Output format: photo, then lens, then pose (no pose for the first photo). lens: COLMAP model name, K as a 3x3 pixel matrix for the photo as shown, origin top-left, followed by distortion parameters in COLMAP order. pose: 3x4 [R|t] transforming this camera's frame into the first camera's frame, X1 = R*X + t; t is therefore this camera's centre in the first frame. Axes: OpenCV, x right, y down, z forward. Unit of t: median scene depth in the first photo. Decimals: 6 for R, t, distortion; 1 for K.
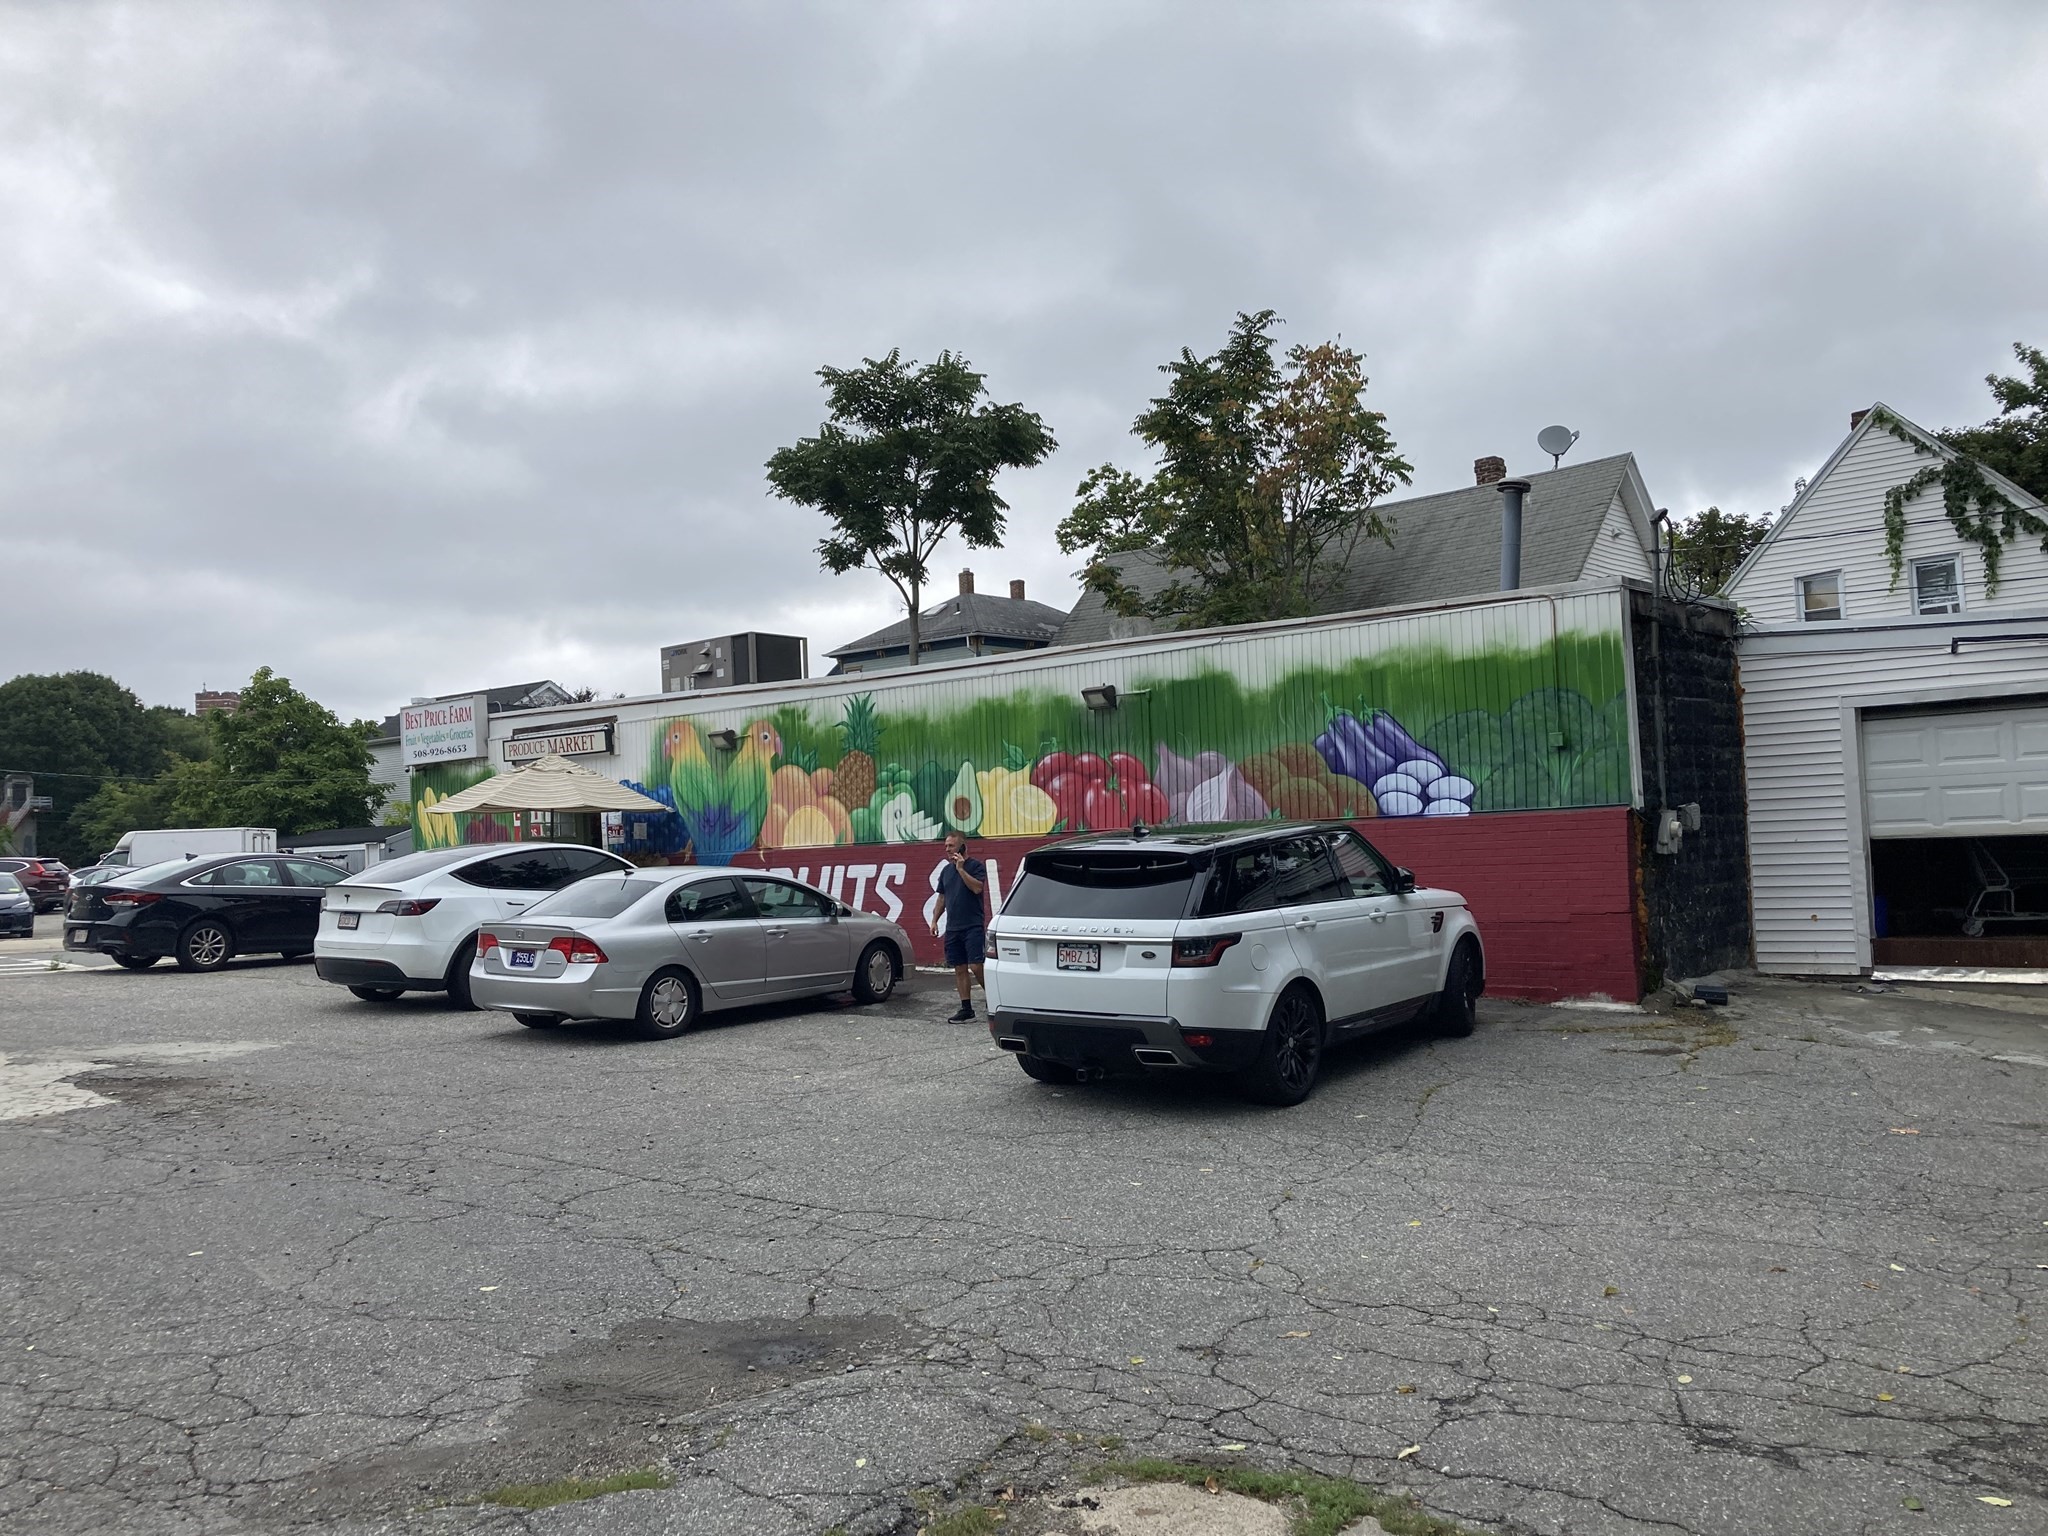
lens RADIAL K [[1662.9, 0, 1030.0], [0, 1662.9, 739.2], [0, 0, 1]] dist [0.045593, -0.035056]
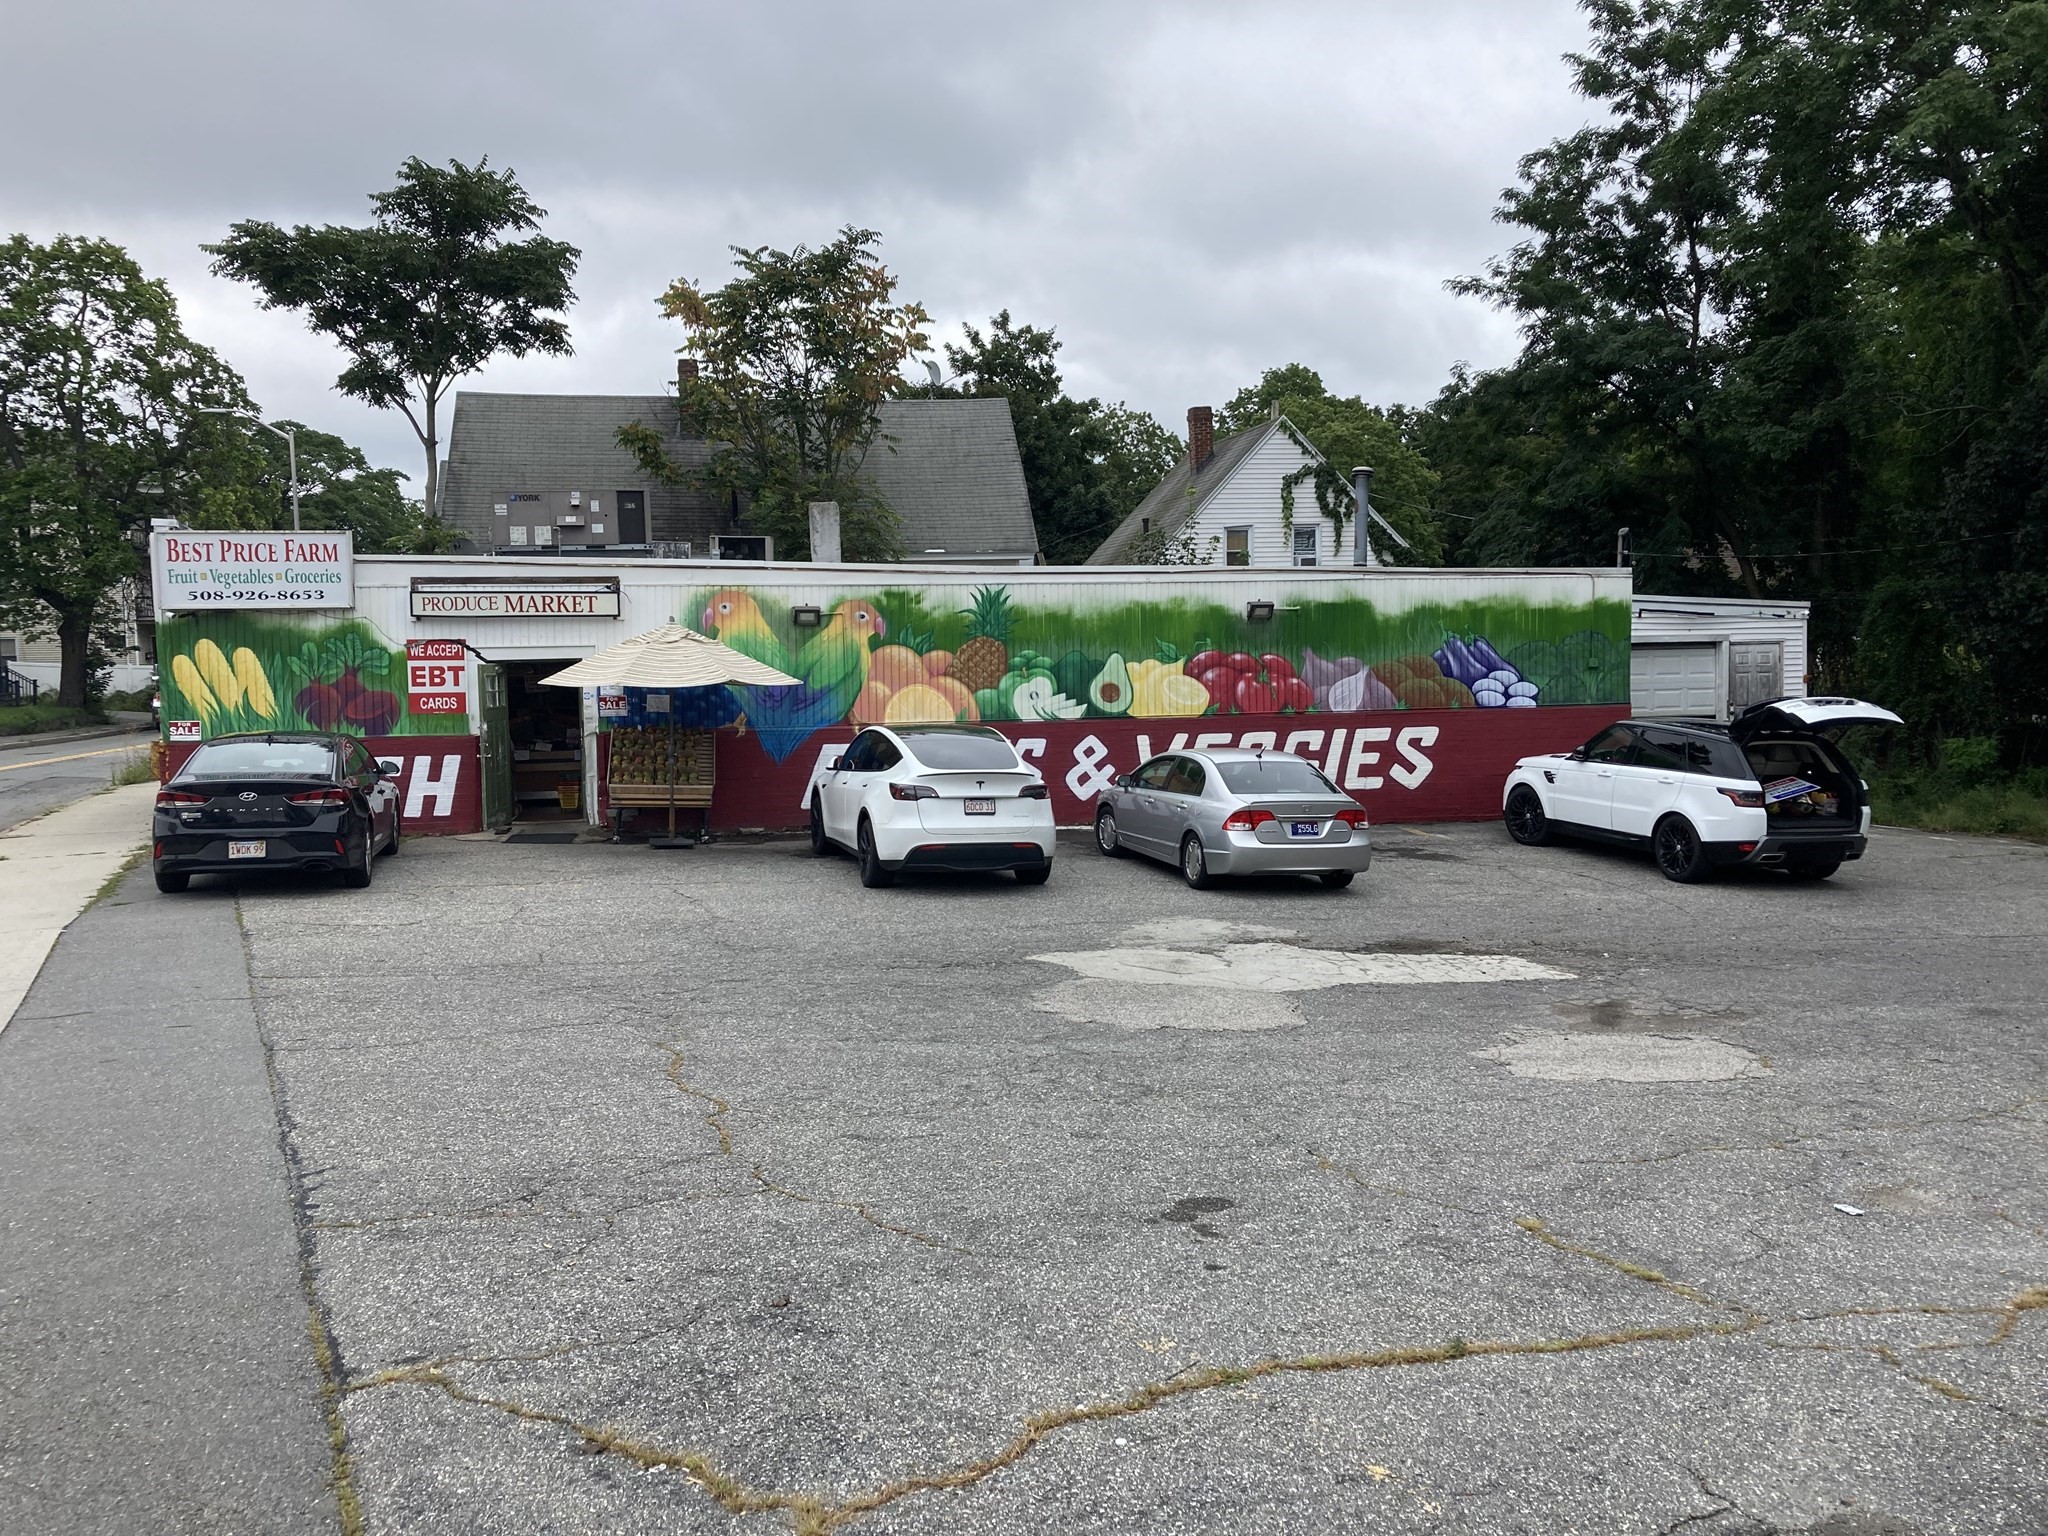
lens RADIAL K [[1662.9, 0, 1030.0], [0, 1662.9, 739.2], [0, 0, 1]] dist [0.045593, -0.035056]
pose [[0.622253, -0.014995, 0.782673, -1.230070], [-0.060275, 0.995931, 0.067002, -0.001363], [-0.780493, -0.088868, 0.618817, 0.375543]]
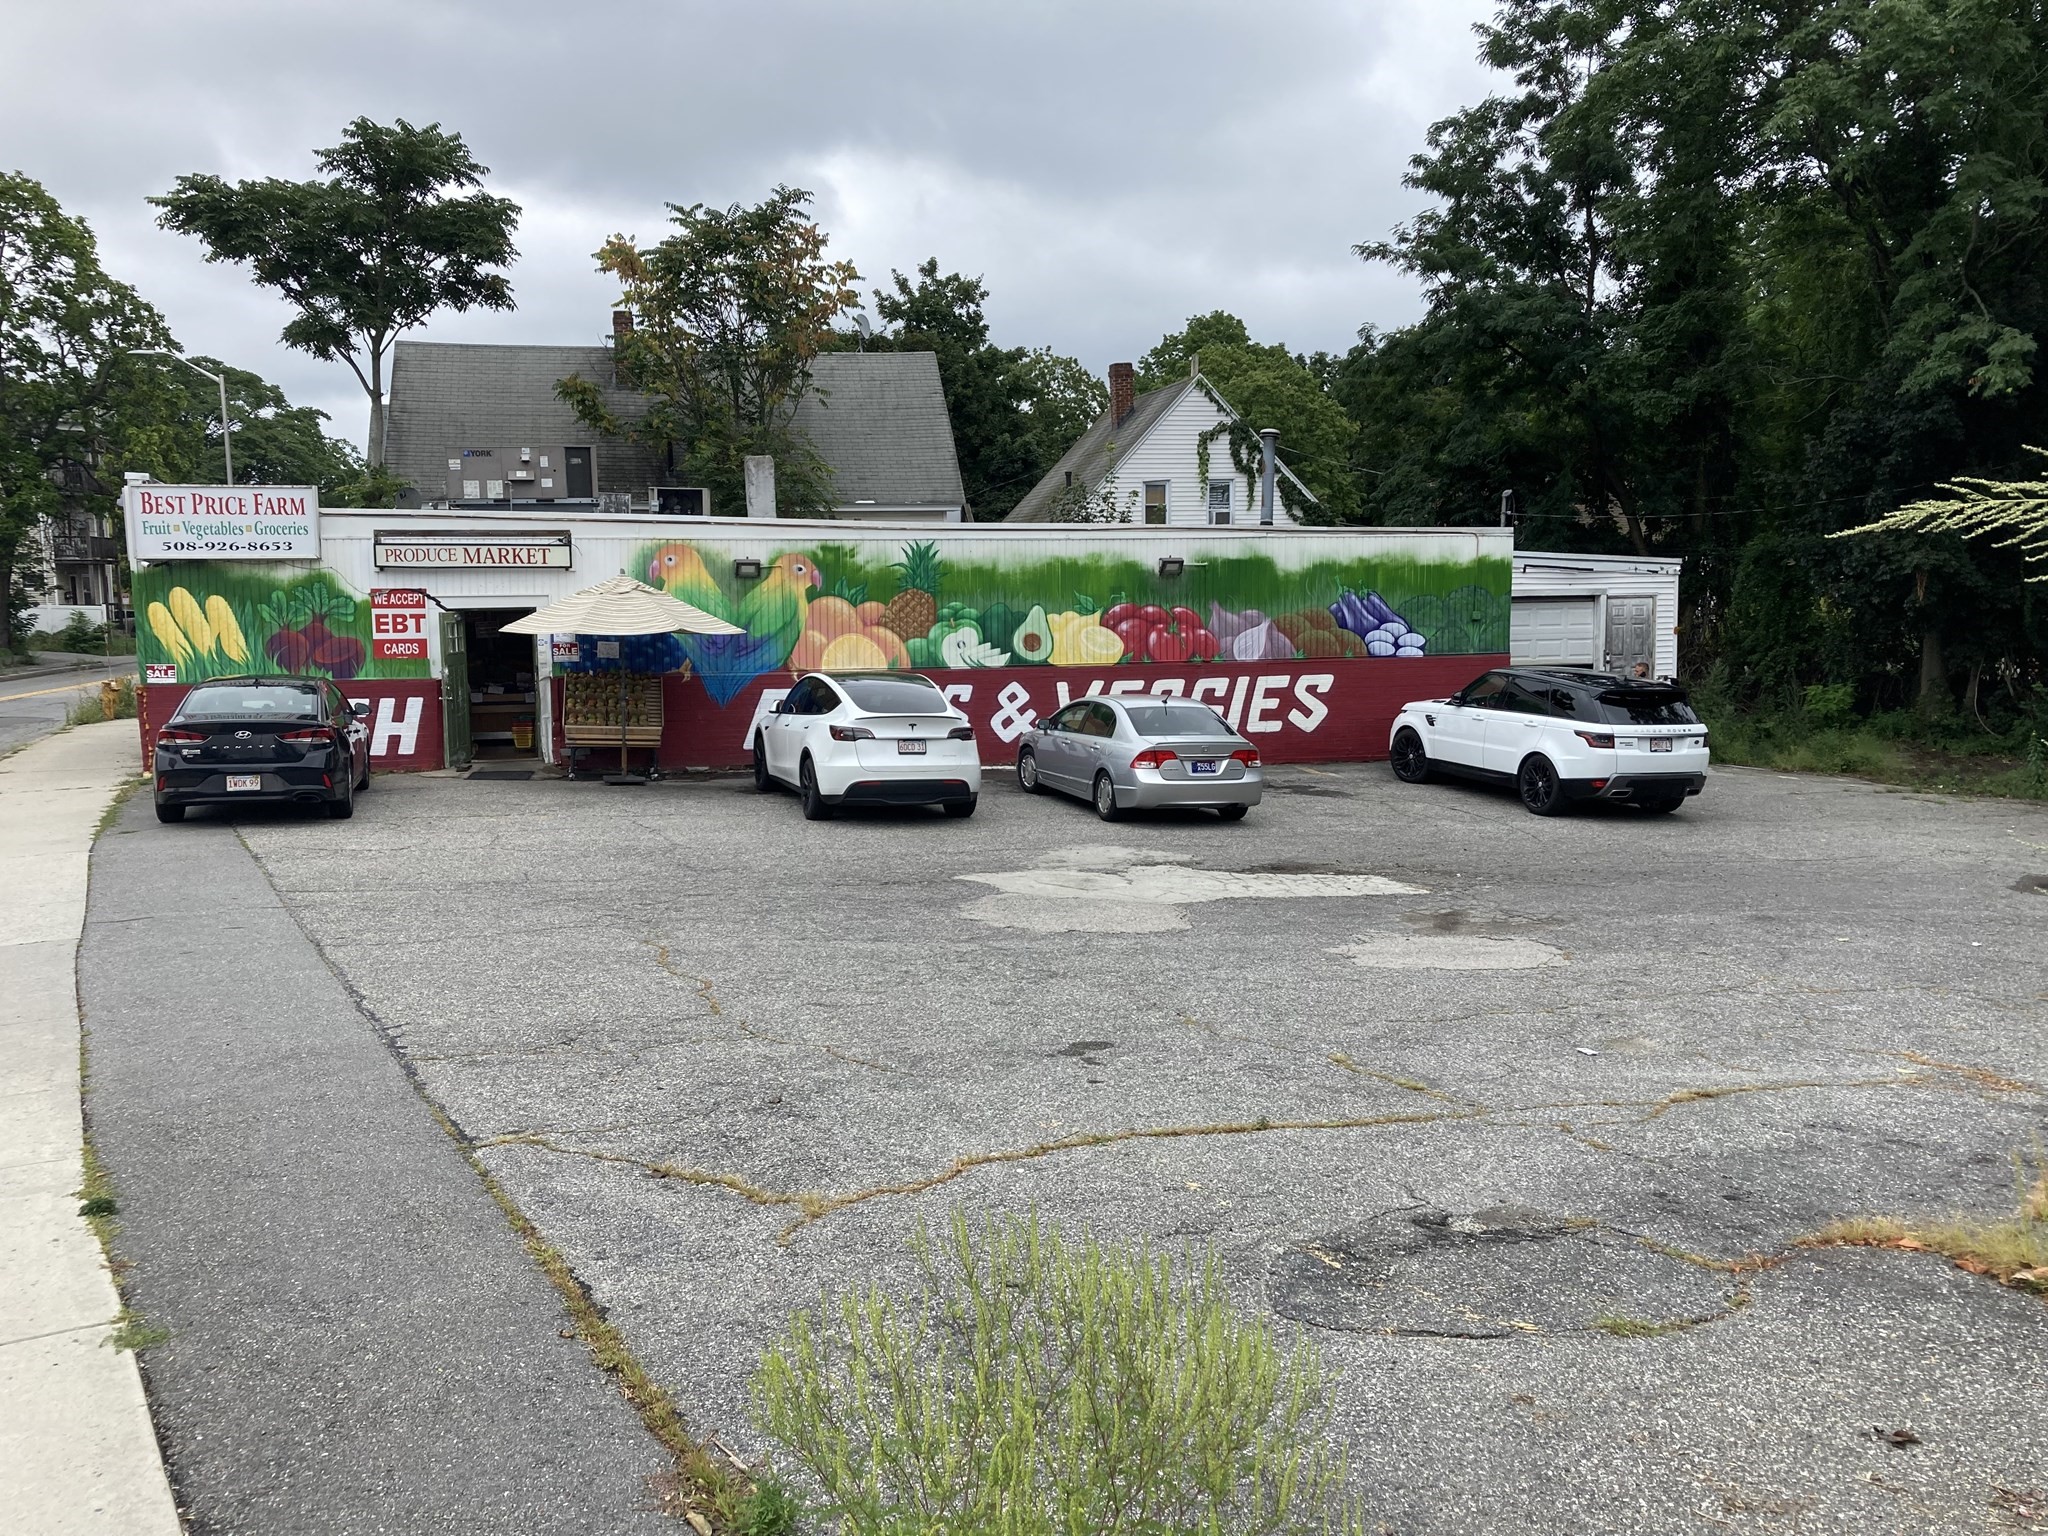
lens RADIAL K [[1670.7, 0, 1009.9], [0, 1670.7, 765.9], [0, 0, 1]] dist [0.034627, -0.007319]
pose [[0.596838, -0.052659, 0.800632, -1.328033], [-0.065652, 0.991293, 0.114140, -0.011237], [-0.799671, -0.120686, 0.588184, 0.299113]]
